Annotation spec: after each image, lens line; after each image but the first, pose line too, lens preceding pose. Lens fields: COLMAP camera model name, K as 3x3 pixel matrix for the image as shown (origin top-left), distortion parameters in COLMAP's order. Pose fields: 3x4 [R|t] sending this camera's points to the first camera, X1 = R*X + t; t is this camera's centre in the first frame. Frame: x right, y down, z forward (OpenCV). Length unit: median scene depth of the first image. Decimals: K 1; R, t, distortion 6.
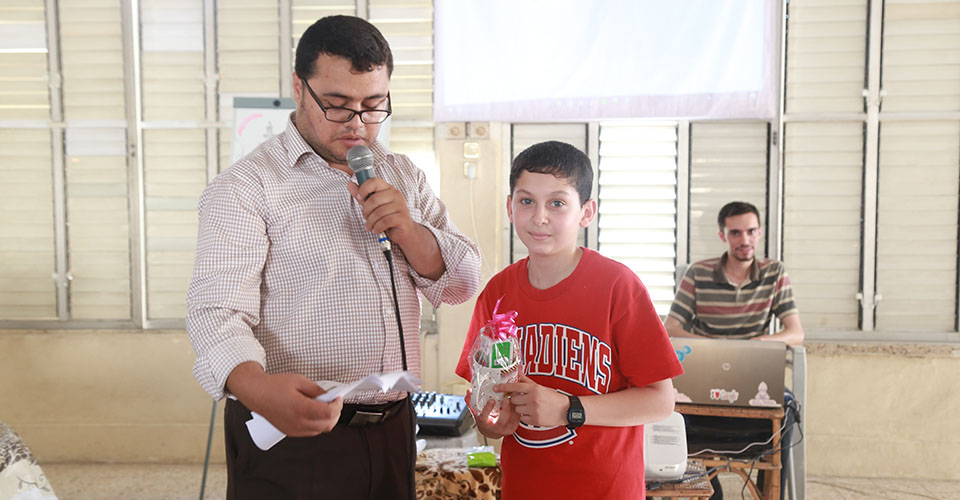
lens RADIAL K [[1191.1, 0, 449.5], [0, 1191.1, 271.1], [0, 0, 1]] dist [0.098363, 0.000000]
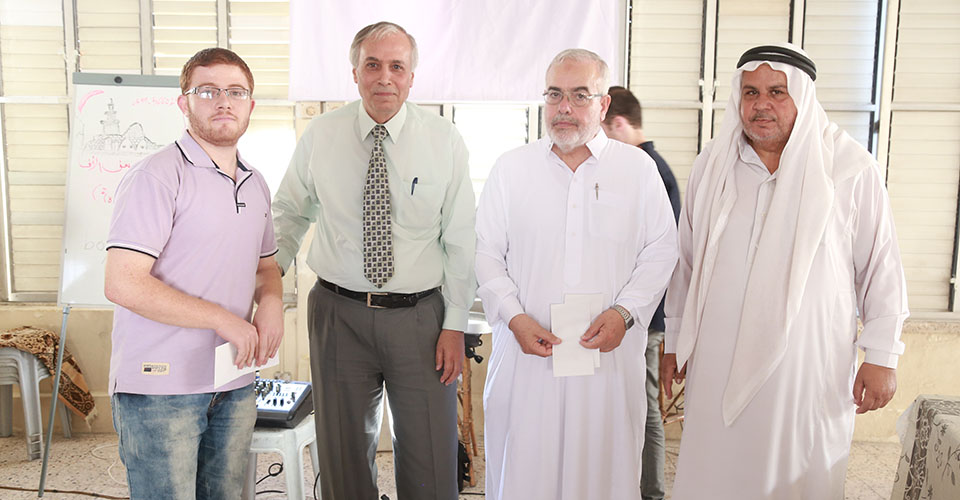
lens RADIAL K [[965.9, 0, 450.9], [0, 965.9, 253.5], [0, 0, 1]] dist [-0.001738, 0.000000]
pose [[0.996328, 0.004518, 0.085494, 0.051681], [-0.007274, 0.999463, 0.031956, -0.022177], [-0.085304, -0.032461, 0.995826, 0.163487]]
